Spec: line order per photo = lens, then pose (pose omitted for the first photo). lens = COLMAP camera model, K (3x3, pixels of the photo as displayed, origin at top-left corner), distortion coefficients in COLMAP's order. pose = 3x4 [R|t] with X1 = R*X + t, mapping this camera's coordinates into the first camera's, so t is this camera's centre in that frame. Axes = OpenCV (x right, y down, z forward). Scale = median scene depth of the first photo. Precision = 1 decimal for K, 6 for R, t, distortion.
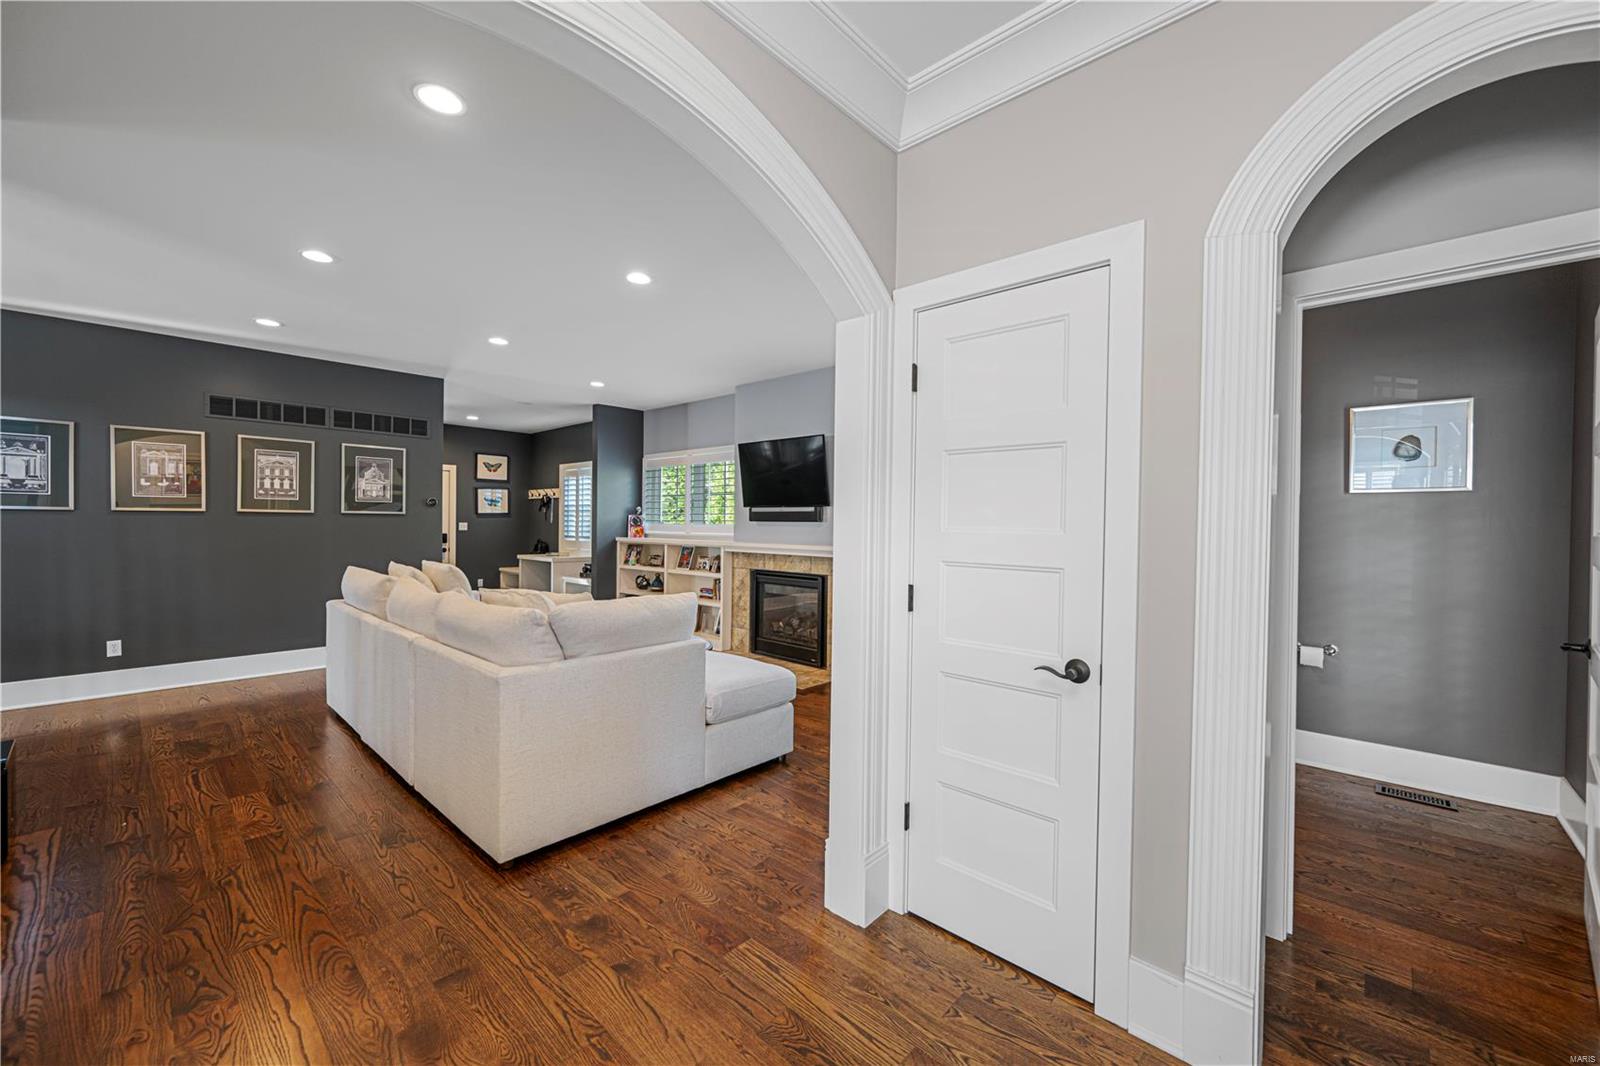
lens RADIAL K [[624.1, 0, 806.1], [0, 624.1, 530.3], [0, 0, 1]] dist [-0.000347, 0.000018]
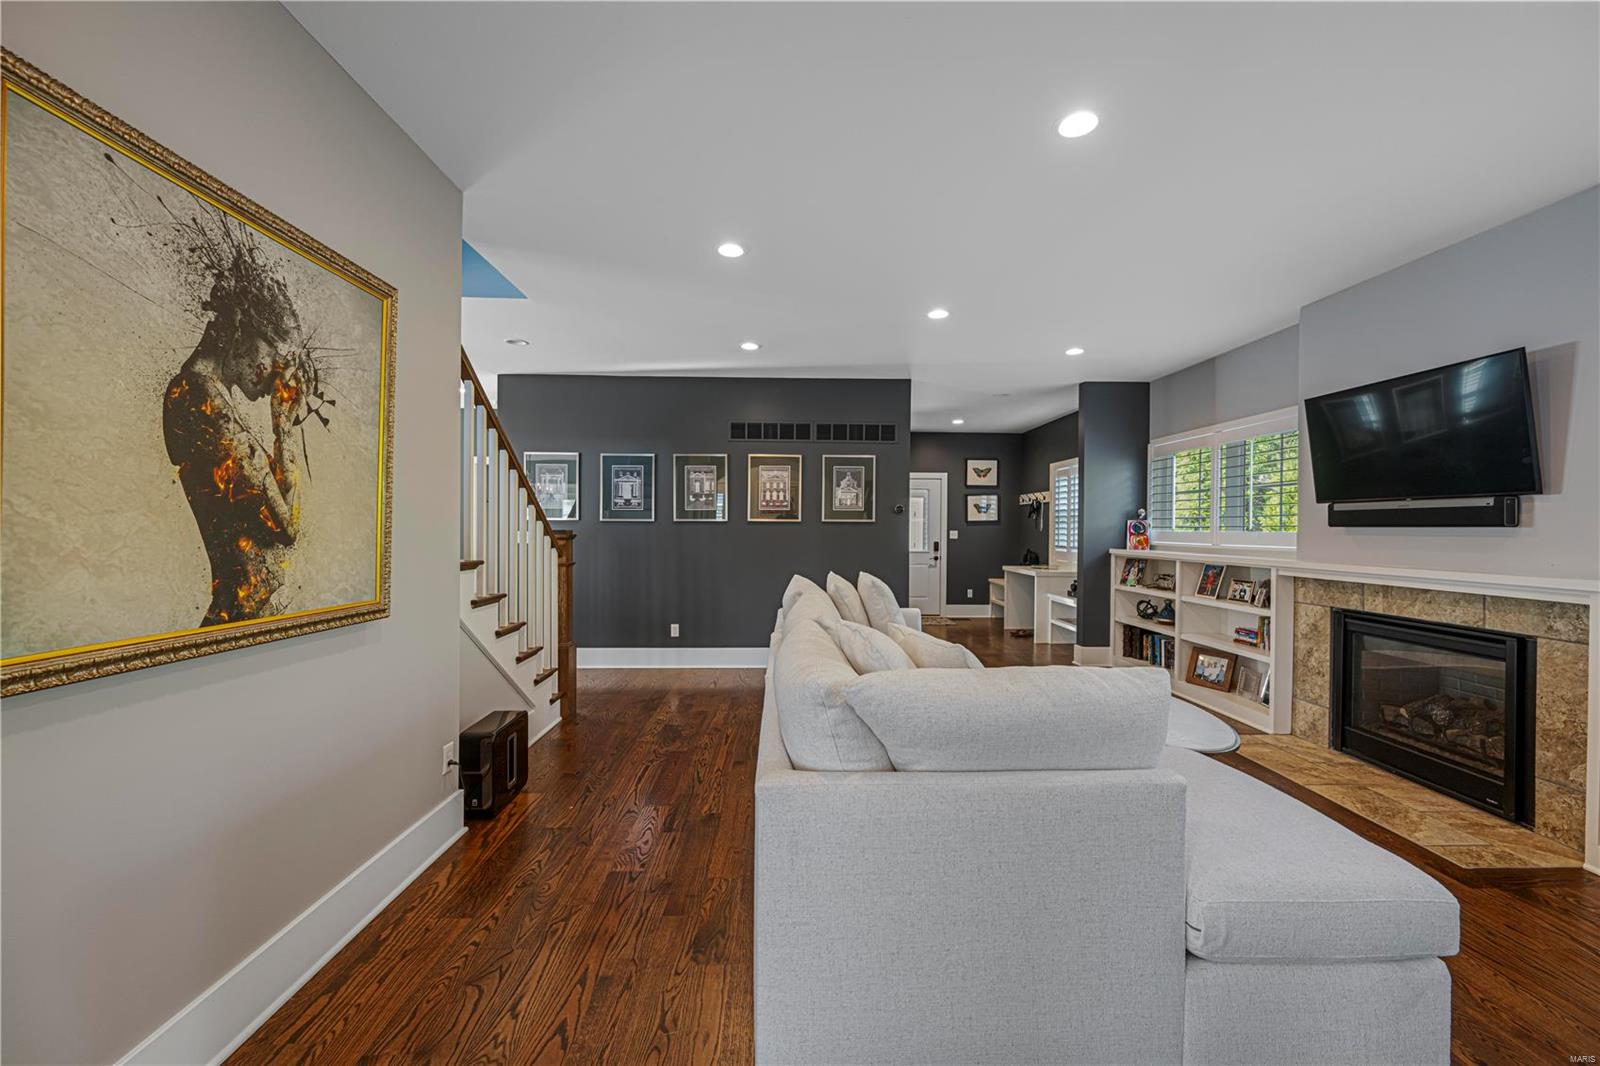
lens RADIAL K [[624.1, 0, 806.1], [0, 624.1, 530.3], [0, 0, 1]] dist [-0.000347, 0.000018]
pose [[0.696574, -0.002968, -0.717479, -0.010931], [-0.006896, 0.999918, -0.010831, -0.001276], [0.717452, 0.012492, 0.696496, 0.220899]]
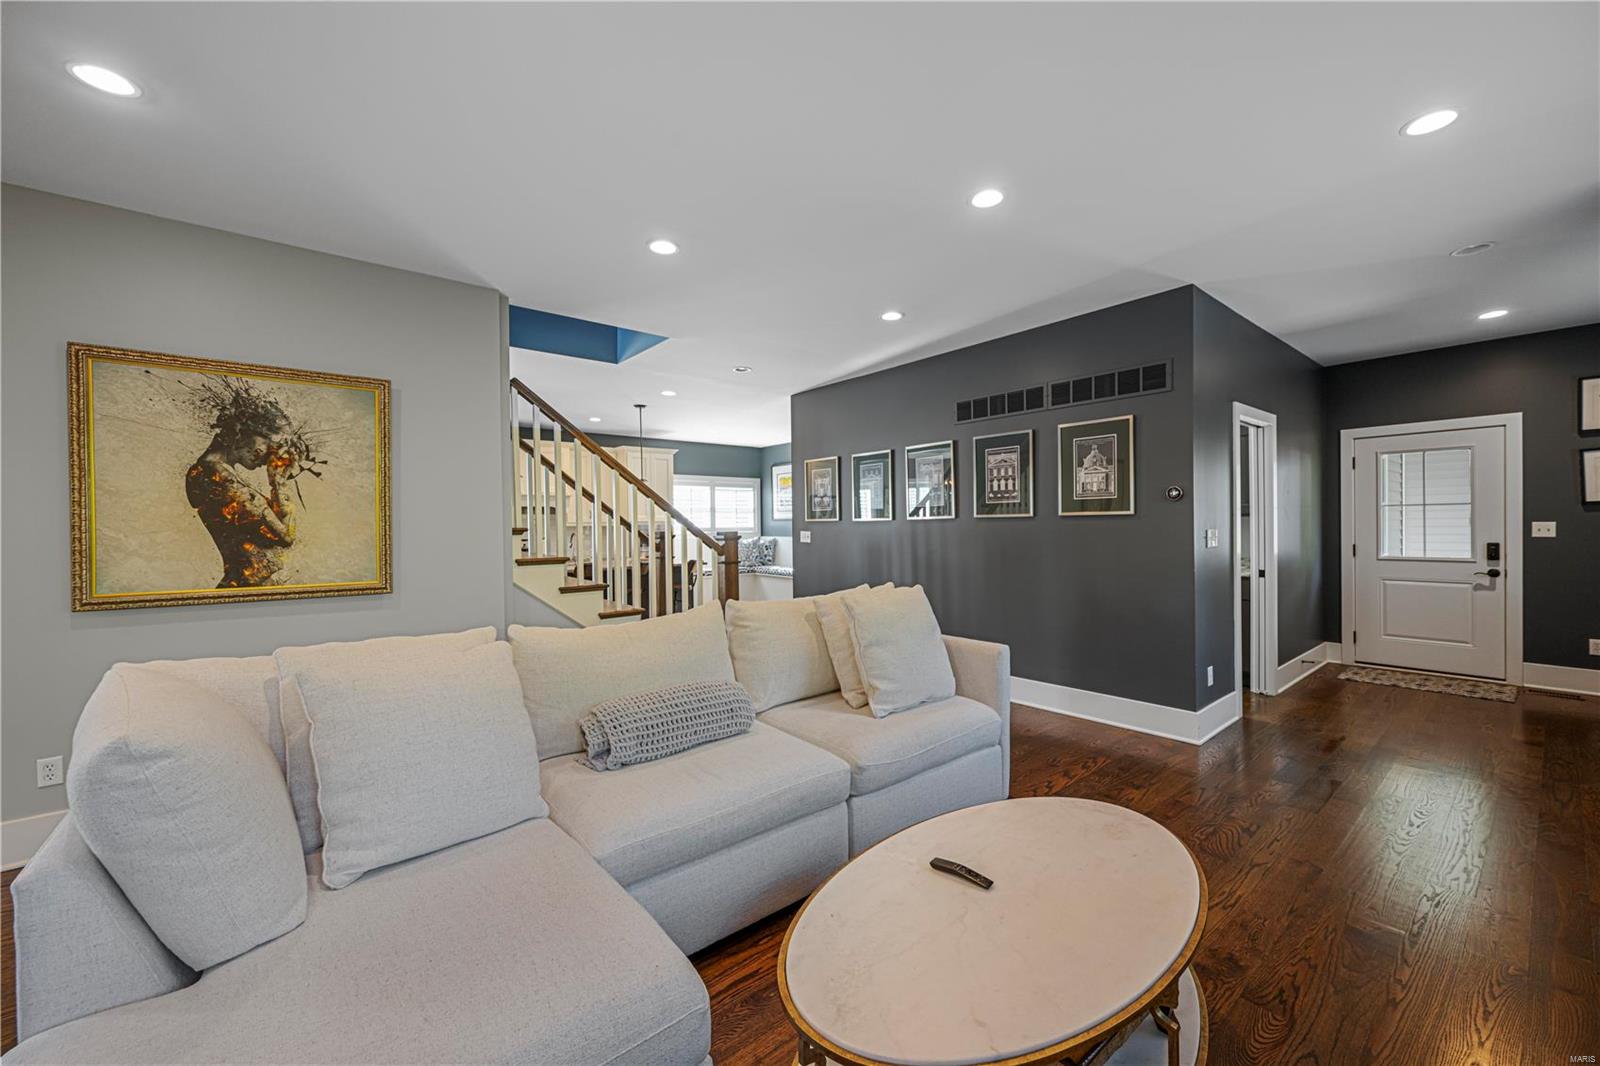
lens RADIAL K [[624.1, 0, 806.1], [0, 624.1, 530.3], [0, 0, 1]] dist [-0.000347, 0.000018]
pose [[-0.142411, 0.000602, -0.989807, 0.057217], [0.000572, 1.000000, 0.000525, -0.008916], [0.989808, -0.000492, -0.142411, 0.700068]]
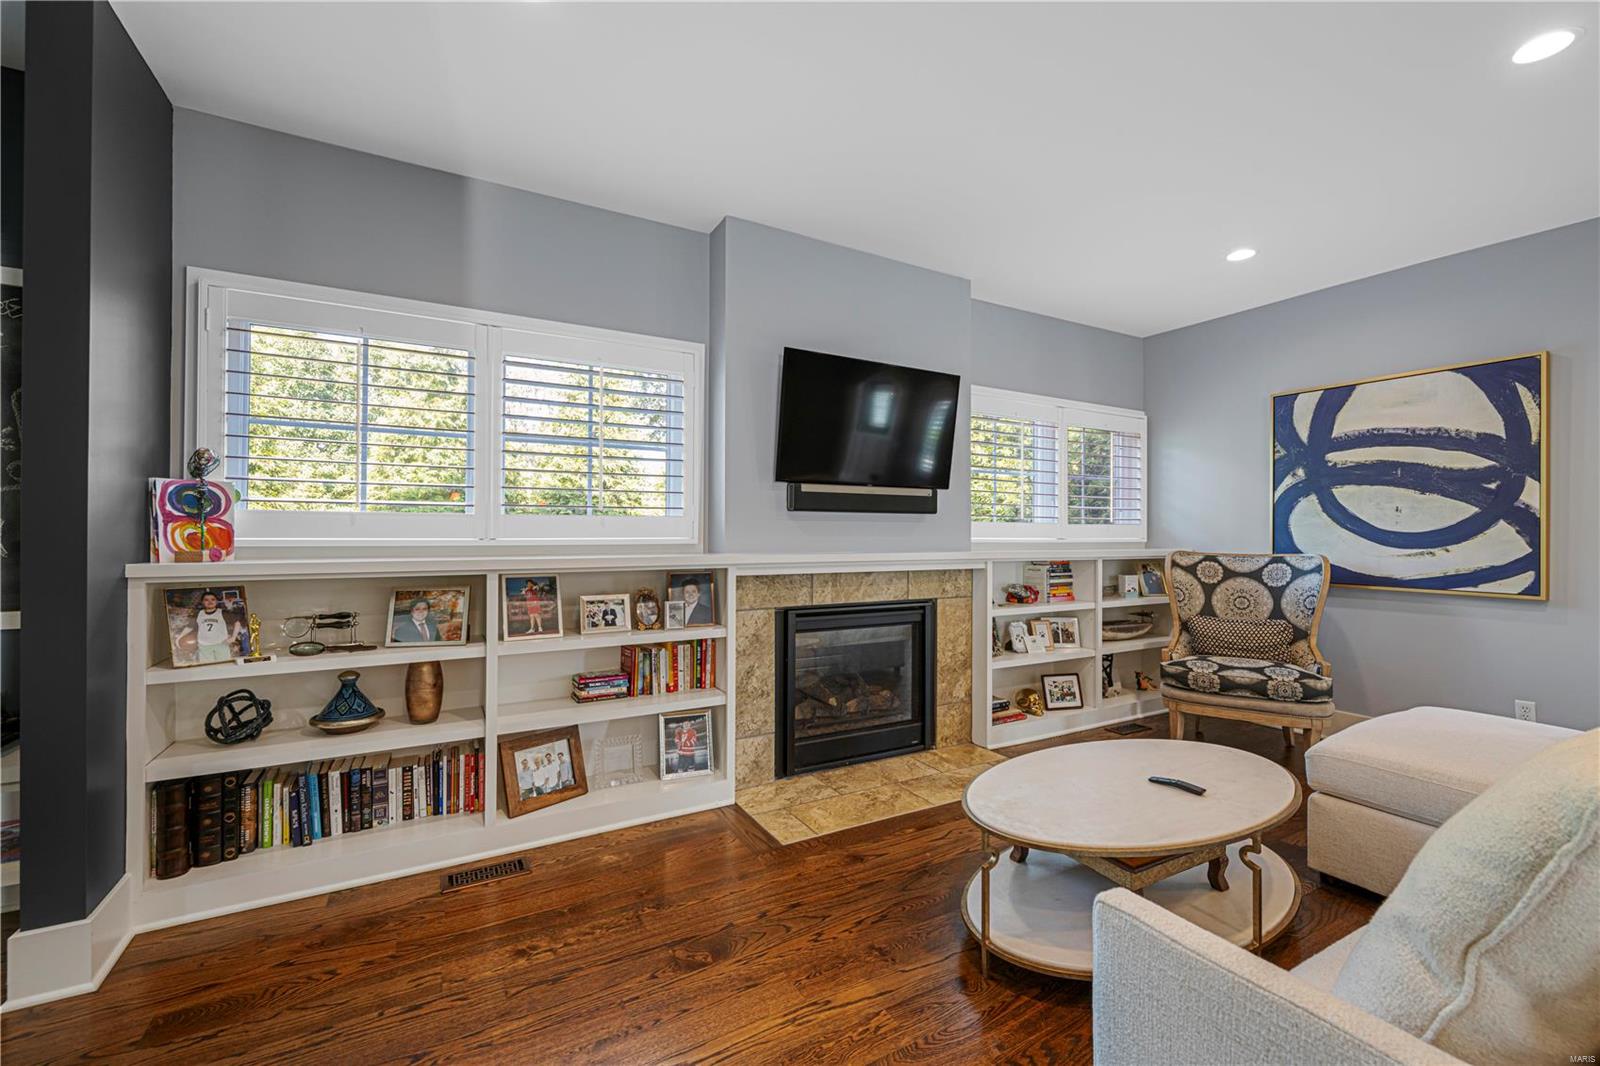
lens RADIAL K [[663.5, 0, 805.2], [0, 663.5, 529.5], [0, 0, 1]] dist [-0.000046, -0.000293]
pose [[0.314605, -0.006713, 0.949199, -0.561839], [0.009053, 0.999951, 0.004072, -0.001484], [-0.949180, 0.007312, 0.314650, 0.796358]]
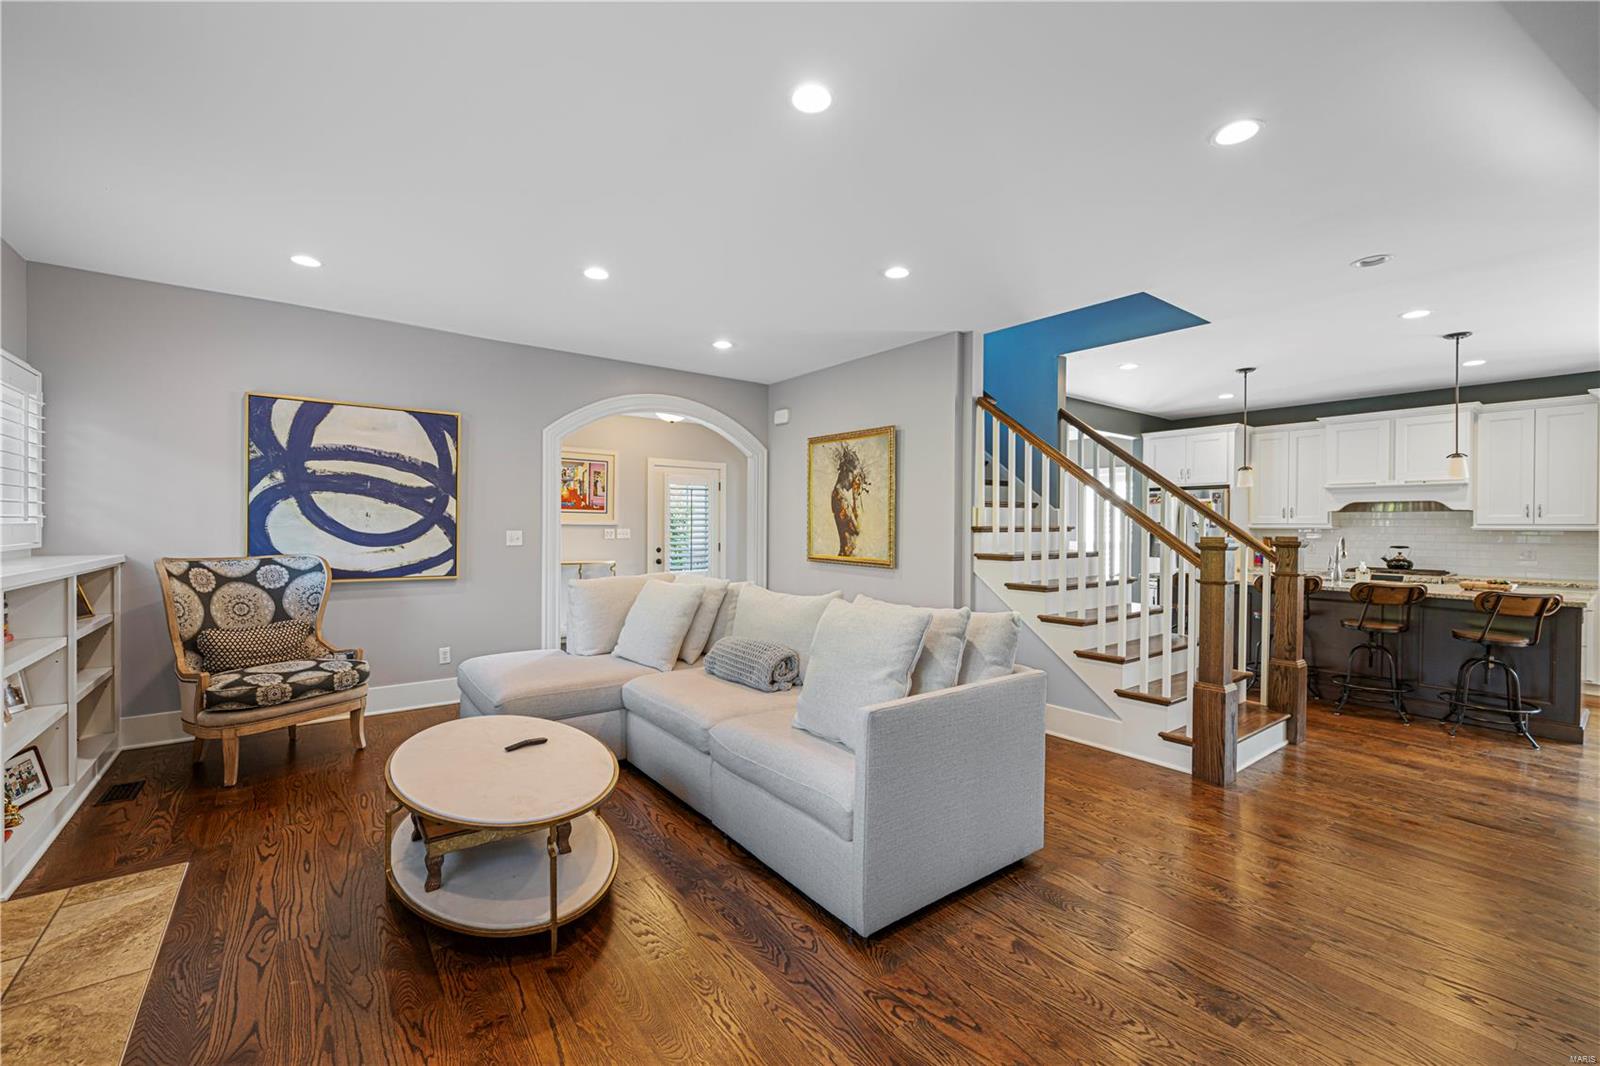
lens RADIAL K [[663.5, 0, 805.2], [0, 663.5, 529.5], [0, 0, 1]] dist [-0.000046, -0.000293]
pose [[-0.983519, -0.020943, 0.179586, -0.437531], [-0.018299, 0.999699, 0.016369, -0.016353], [-0.179875, 0.012813, -0.983606, 1.098983]]
